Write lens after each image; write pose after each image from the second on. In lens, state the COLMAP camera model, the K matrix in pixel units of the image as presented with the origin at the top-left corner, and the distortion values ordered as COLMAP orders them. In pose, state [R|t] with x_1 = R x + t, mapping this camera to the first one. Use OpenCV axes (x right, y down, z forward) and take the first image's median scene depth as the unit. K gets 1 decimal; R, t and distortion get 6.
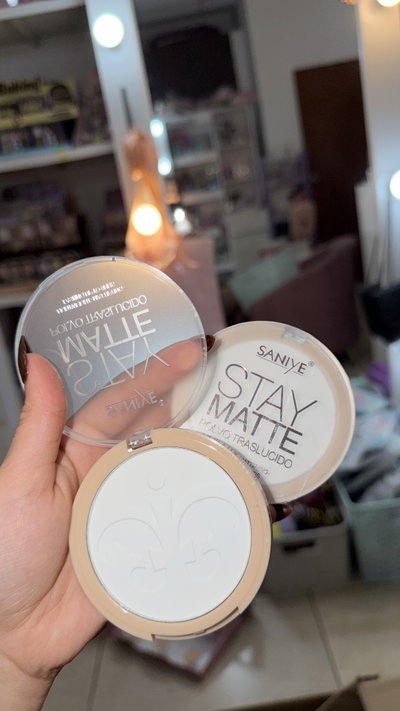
lens RADIAL K [[538.2, 0, 196.8], [0, 538.2, 354.2], [0, 0, 1]] dist [-0.004167, -0.061943]
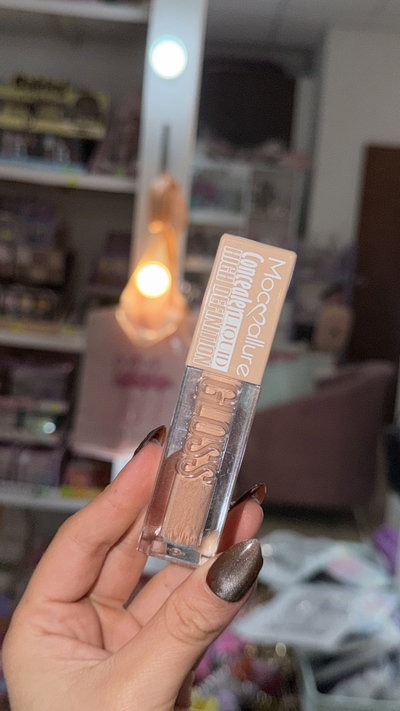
lens RADIAL K [[743.5, 0, 193.0], [0, 743.5, 354.1], [0, 0, 1]] dist [0.121830, -0.394098]
pose [[0.966125, 0.257260, 0.020500, -0.024418], [-0.250667, 0.954320, -0.162604, 0.025365], [-0.061395, 0.151957, 0.986478, -0.096909]]
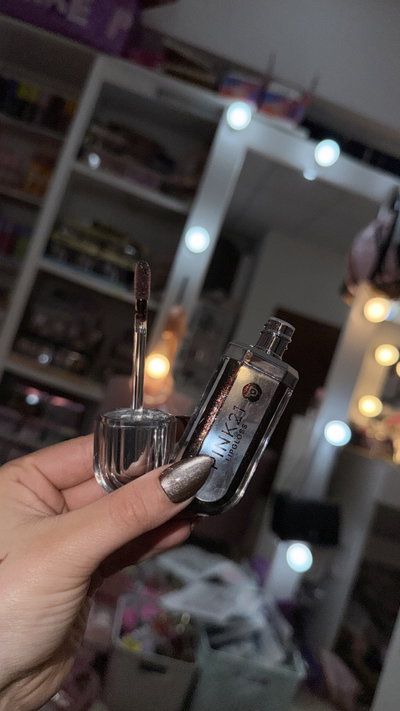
lens RADIAL K [[536.9, 0, 200.4], [0, 536.9, 358.0], [0, 0, 1]] dist [-0.004283, -0.060949]
pose [[0.876033, 0.471741, 0.100137, -0.123140], [-0.419593, 0.847952, -0.323913, 0.095584], [-0.237715, 0.241741, 0.940772, -0.217421]]
